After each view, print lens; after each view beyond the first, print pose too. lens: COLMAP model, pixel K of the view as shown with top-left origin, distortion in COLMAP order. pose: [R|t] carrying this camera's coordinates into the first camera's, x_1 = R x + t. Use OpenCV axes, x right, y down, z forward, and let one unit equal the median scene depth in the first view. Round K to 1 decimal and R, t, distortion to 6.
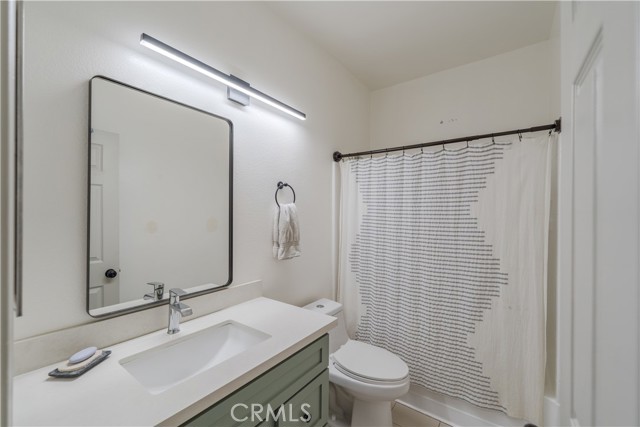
lens RADIAL K [[264.5, 0, 329.5], [0, 264.5, 212.5], [0, 0, 1]] dist [-0.000802, -0.000071]
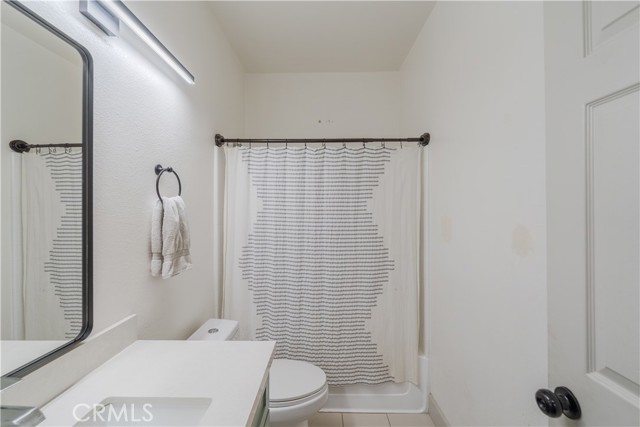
lens RADIAL K [[268.6, 0, 323.1], [0, 268.6, 206.6], [0, 0, 1]] dist [0.000944, 0.000004]
pose [[0.823937, -0.002216, 0.566677, -0.237008], [0.005389, 0.999978, -0.003925, -0.003199], [-0.566656, 0.006288, 0.823931, 0.187177]]
